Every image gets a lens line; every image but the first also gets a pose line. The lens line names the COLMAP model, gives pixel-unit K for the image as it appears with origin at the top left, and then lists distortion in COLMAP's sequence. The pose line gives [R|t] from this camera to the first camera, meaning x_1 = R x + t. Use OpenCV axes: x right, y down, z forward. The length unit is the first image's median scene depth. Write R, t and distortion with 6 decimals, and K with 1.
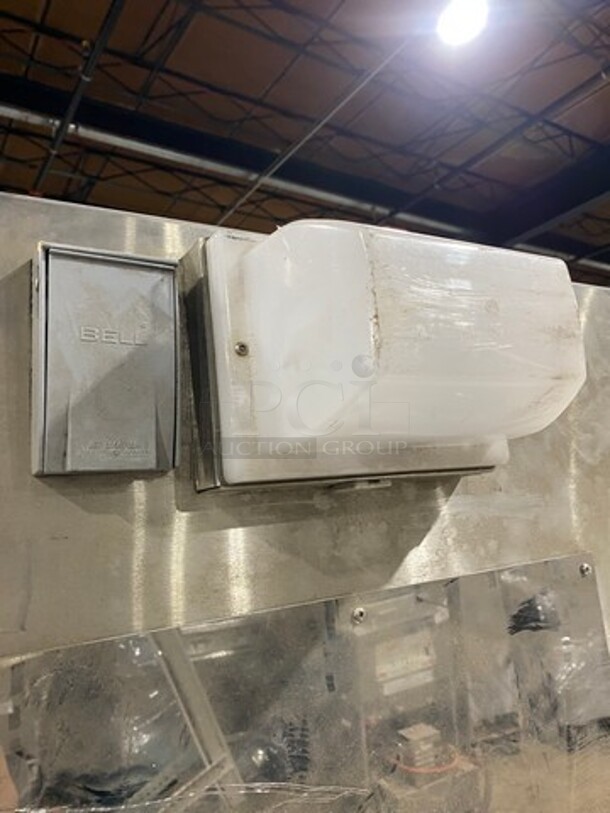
lens RADIAL K [[614.5, 0, 300.9], [0, 614.5, 392.5], [0, 0, 1]] dist [0.014935, -0.003423]
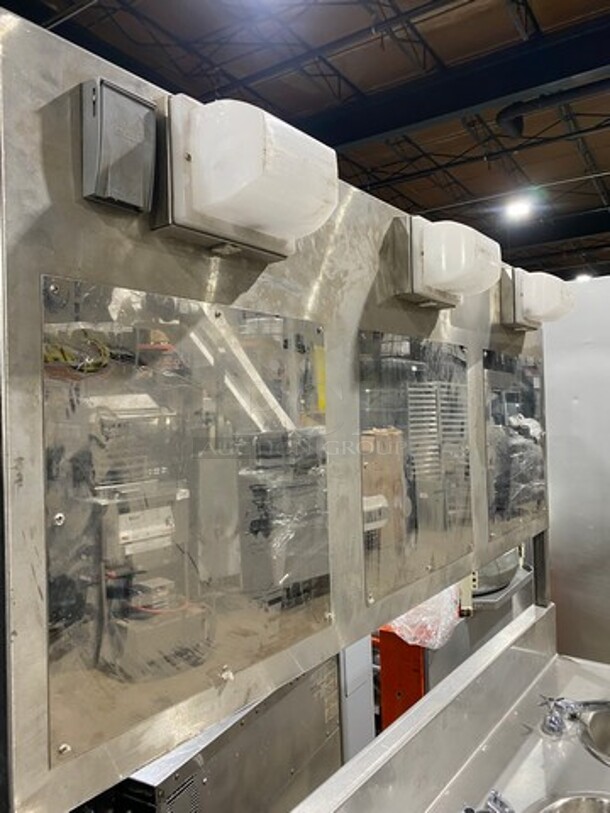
lens RADIAL K [[614.5, 0, 298.1], [0, 614.5, 403.8], [0, 0, 1]] dist [0.014935, -0.003423]
pose [[0.916044, 0.063969, 0.395945, -0.046709], [-0.123251, 0.984328, 0.126121, 0.038653], [-0.381672, -0.164333, 0.909572, -0.101996]]
